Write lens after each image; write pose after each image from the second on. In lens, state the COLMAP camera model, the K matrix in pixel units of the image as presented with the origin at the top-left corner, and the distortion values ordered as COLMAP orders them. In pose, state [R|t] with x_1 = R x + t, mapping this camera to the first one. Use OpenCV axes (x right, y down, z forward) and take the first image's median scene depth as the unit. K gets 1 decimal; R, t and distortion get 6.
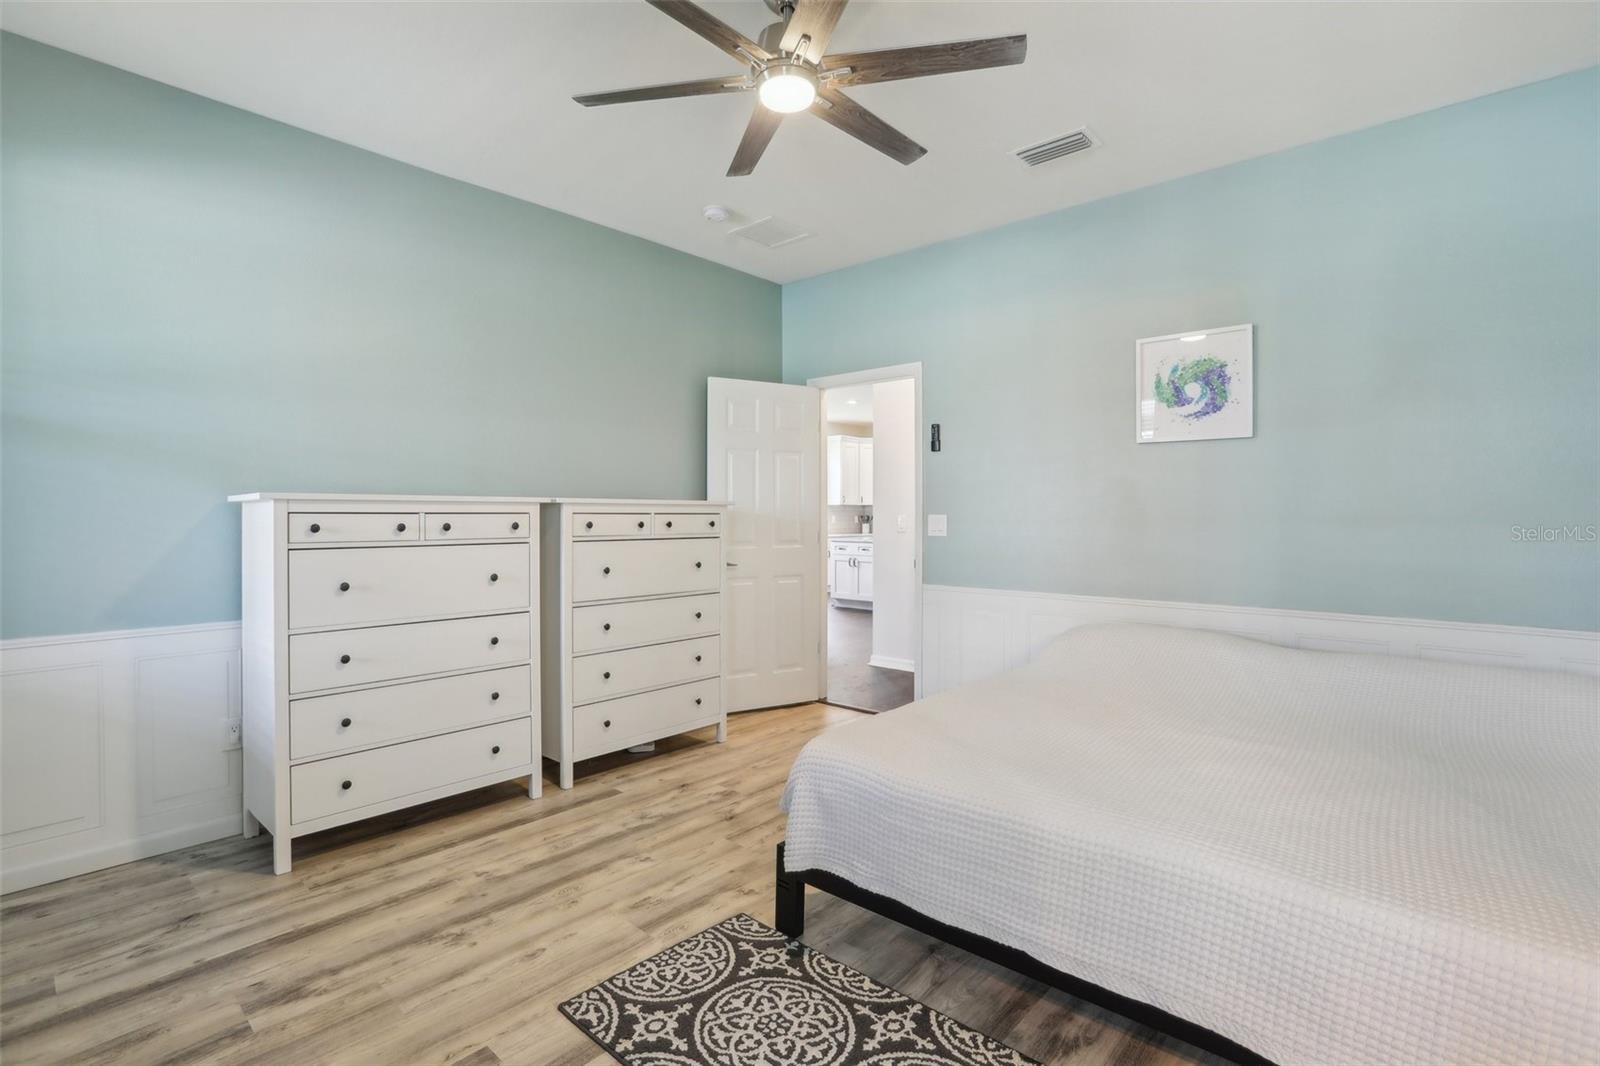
lens RADIAL K [[745.4, 0, 792.0], [0, 745.4, 535.1], [0, 0, 1]] dist [-0.040556, 0.012751]
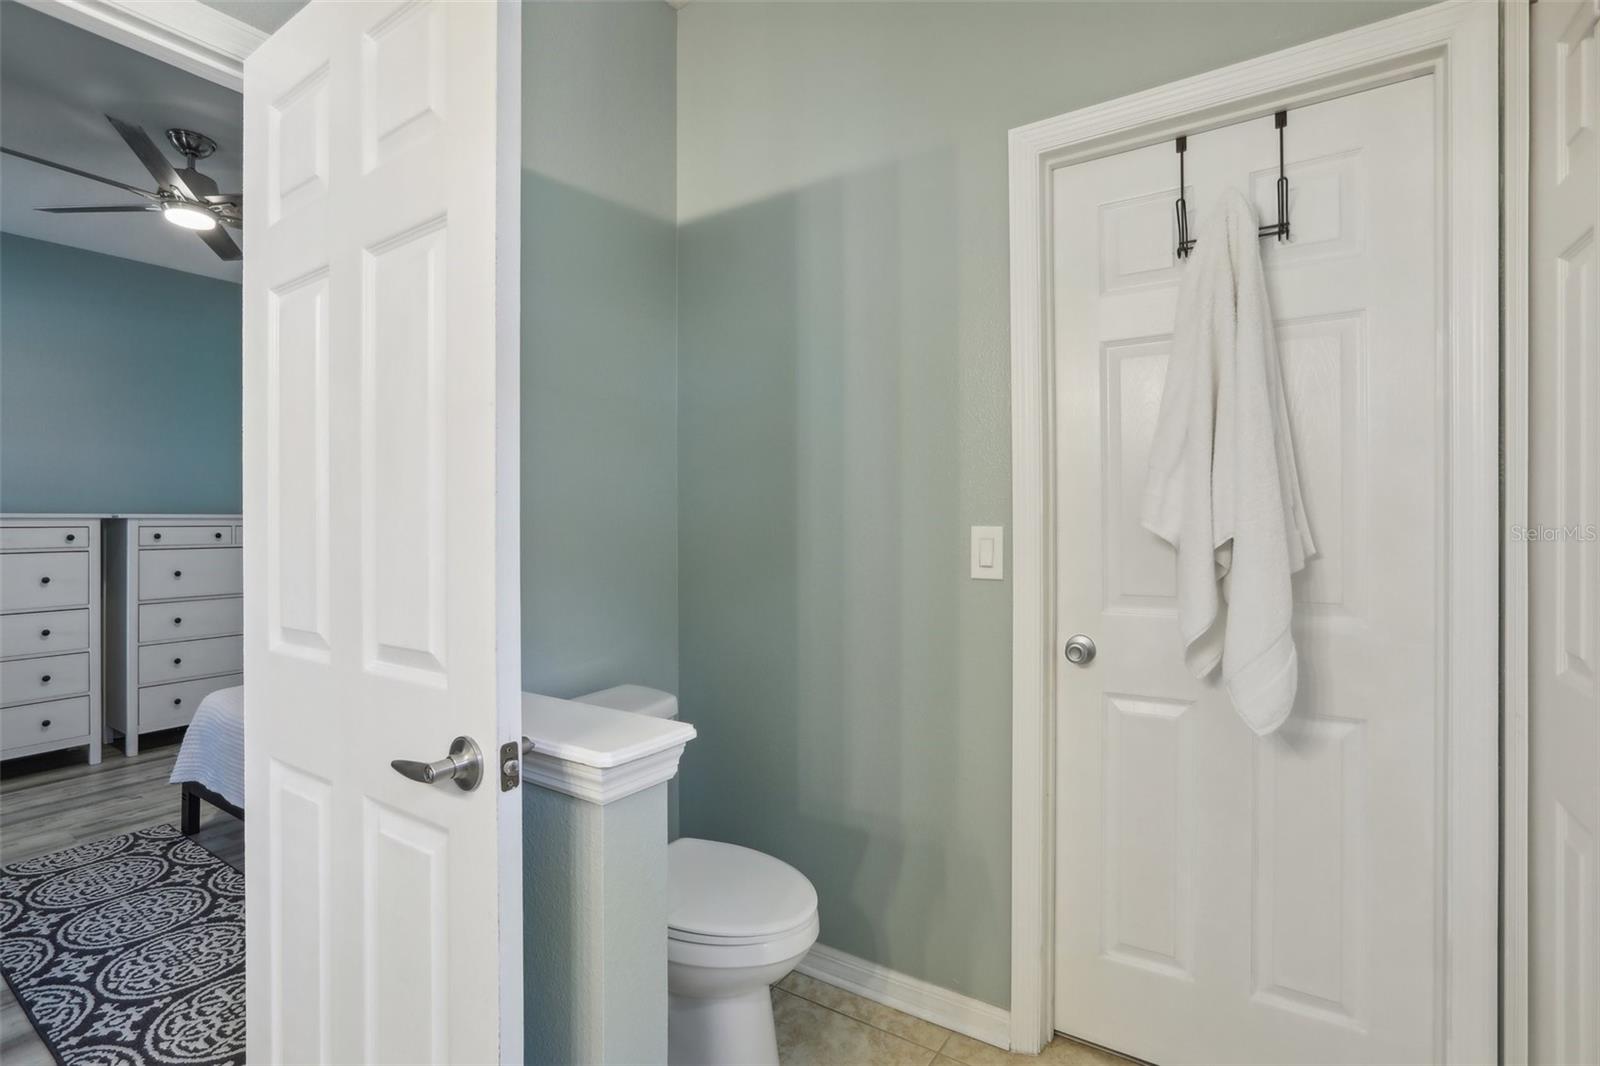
lens RADIAL K [[745.4, 0, 798.0], [0, 745.4, 523.7], [0, 0, 1]] dist [-0.040556, 0.012751]
pose [[0.988119, -0.003621, 0.153651, 0.806520], [0.007670, 0.999638, -0.025770, 0.005922], [-0.153502, 0.026643, 0.987789, -0.465222]]
